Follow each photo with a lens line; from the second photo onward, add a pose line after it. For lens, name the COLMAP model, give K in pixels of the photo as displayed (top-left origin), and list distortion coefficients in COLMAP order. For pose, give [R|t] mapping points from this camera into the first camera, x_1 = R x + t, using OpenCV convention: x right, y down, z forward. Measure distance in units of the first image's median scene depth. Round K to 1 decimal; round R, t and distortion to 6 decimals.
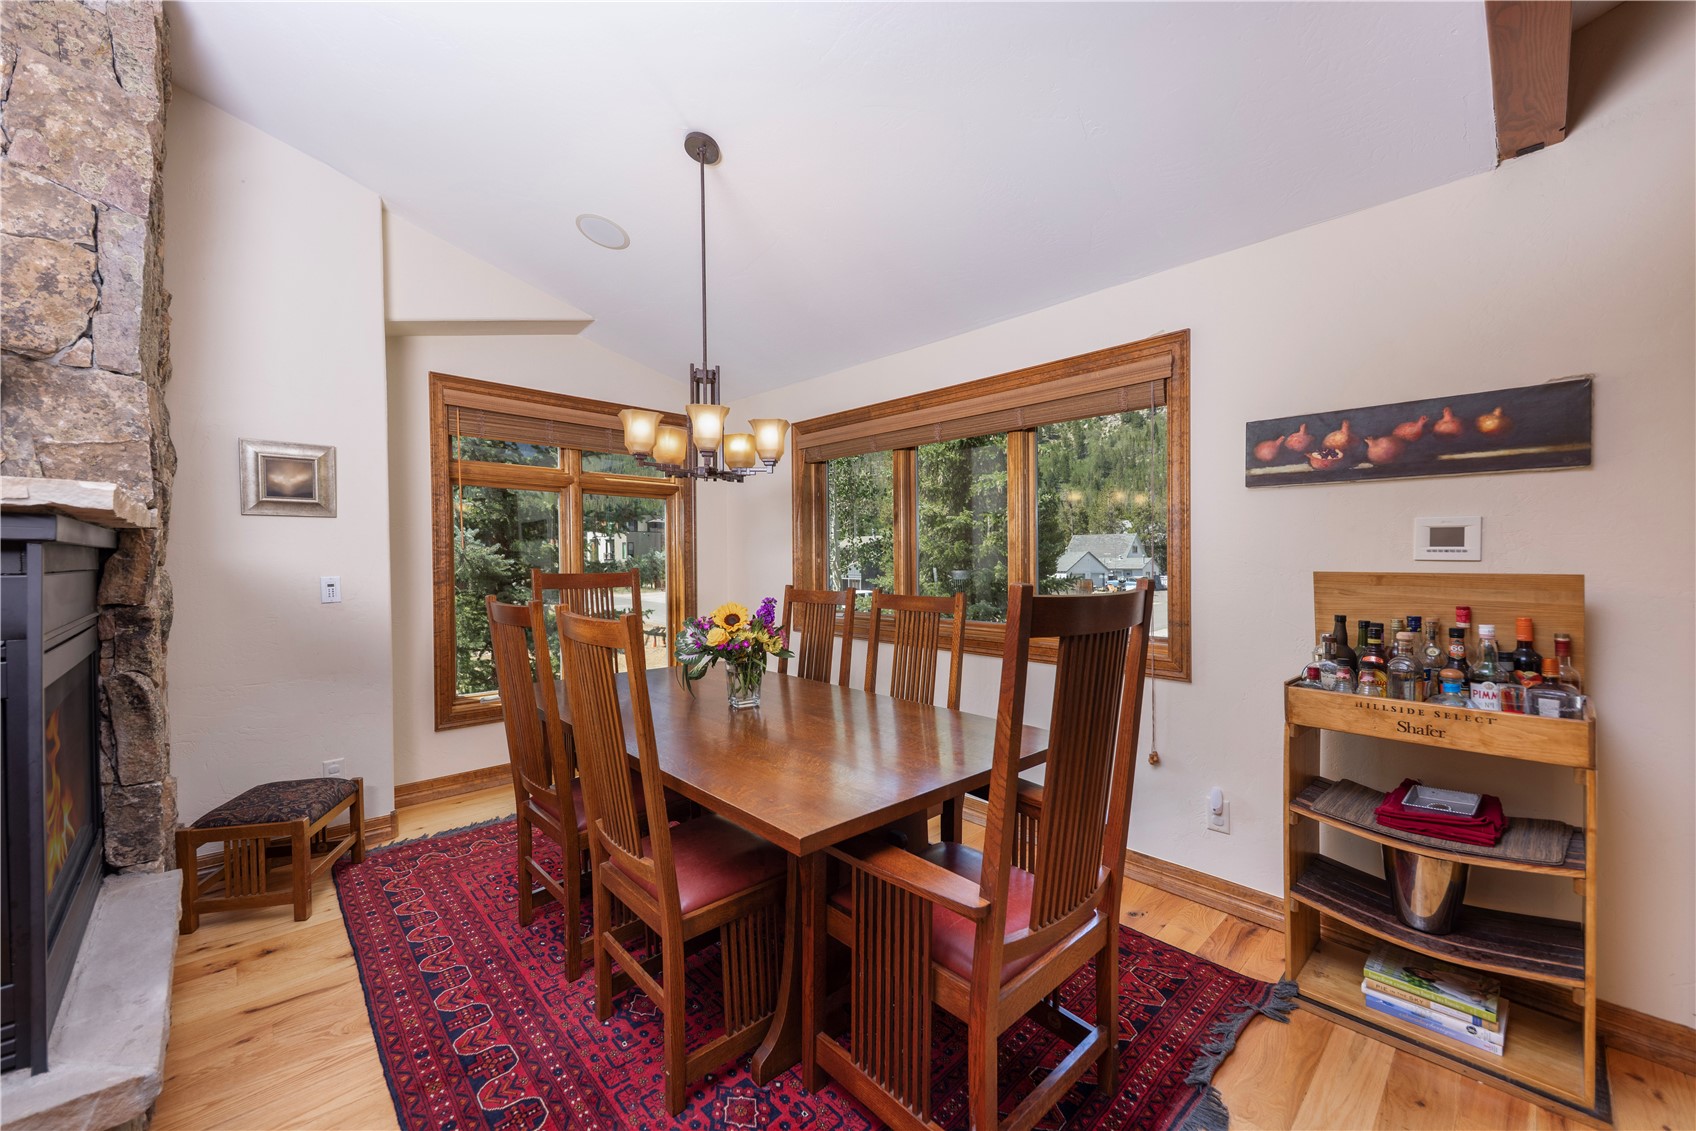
lens RADIAL K [[648.7, 0, 839.0], [0, 648.7, 572.8], [0, 0, 1]] dist [0.002317, -0.001087]
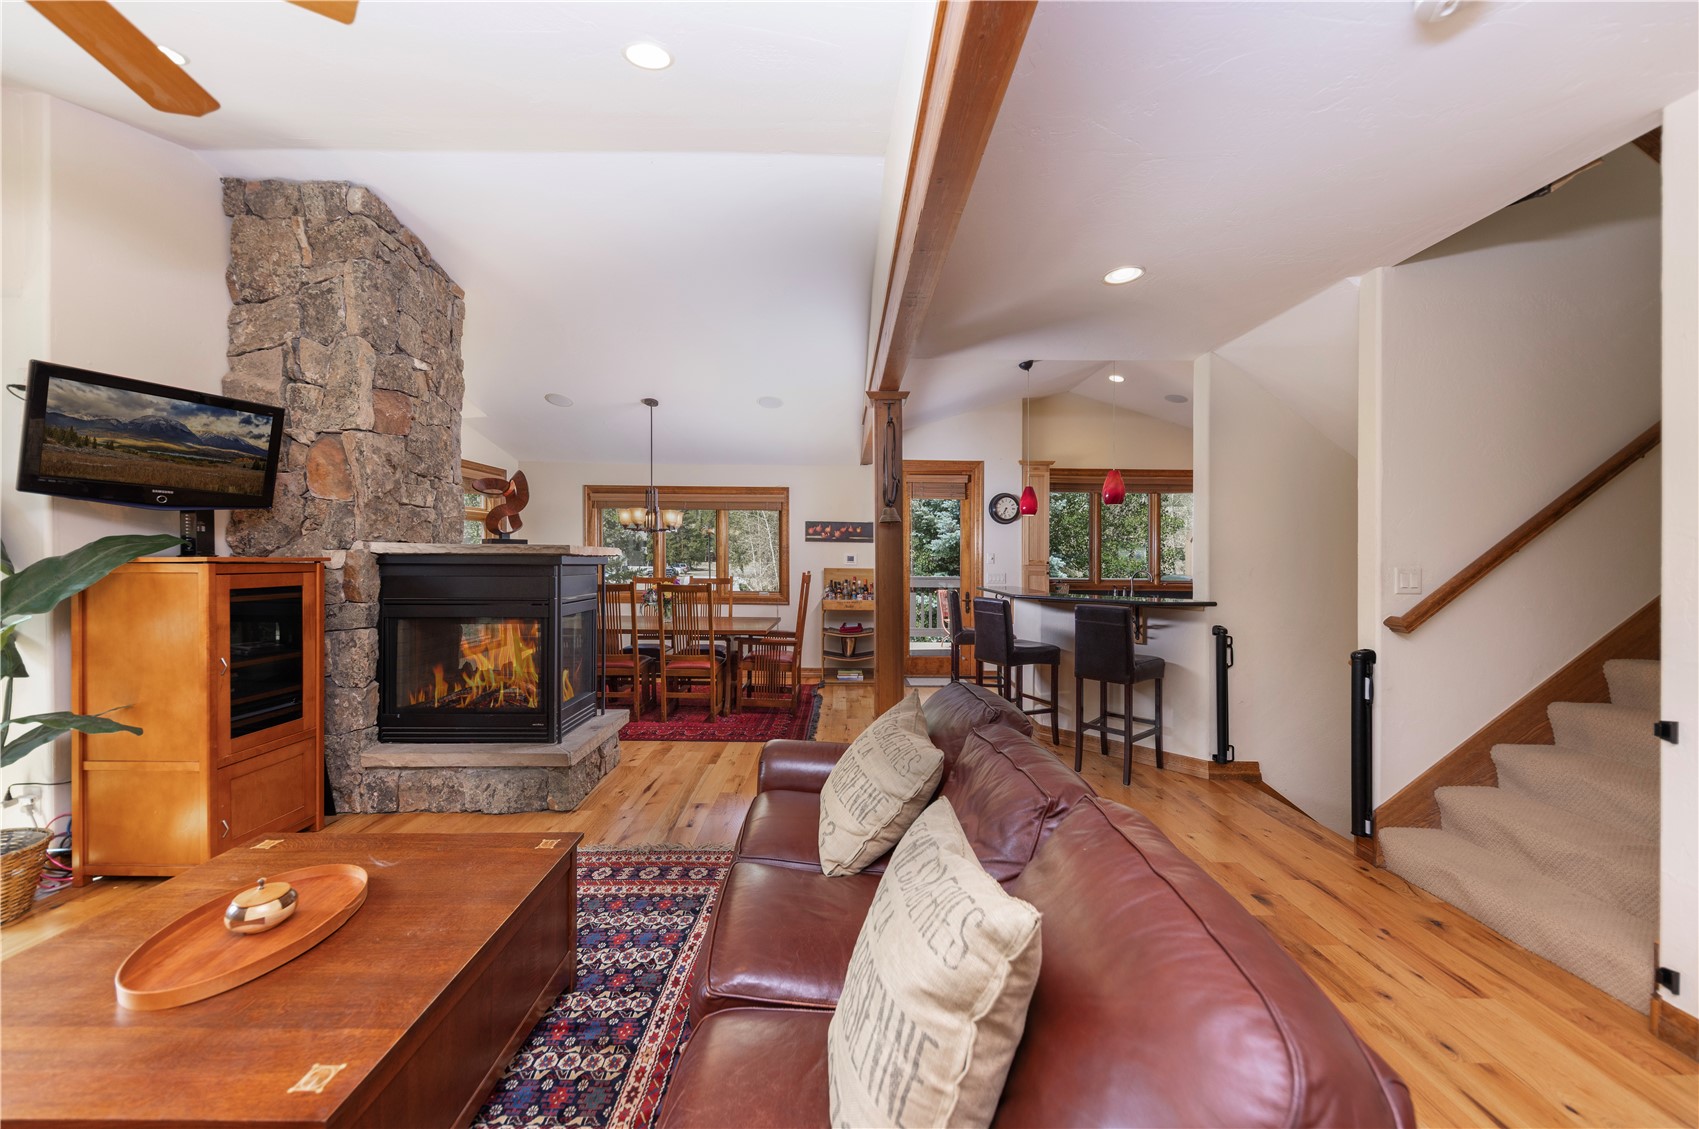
lens RADIAL K [[615.2, 0, 849.7], [0, 615.2, 566.9], [0, 0, 1]] dist [0.003886, -0.000874]
pose [[0.668207, -0.000065, 0.743975, -1.675824], [0.000050, 1.000000, 0.000043, -0.006643], [-0.743975, 0.000009, 0.668207, -1.344985]]
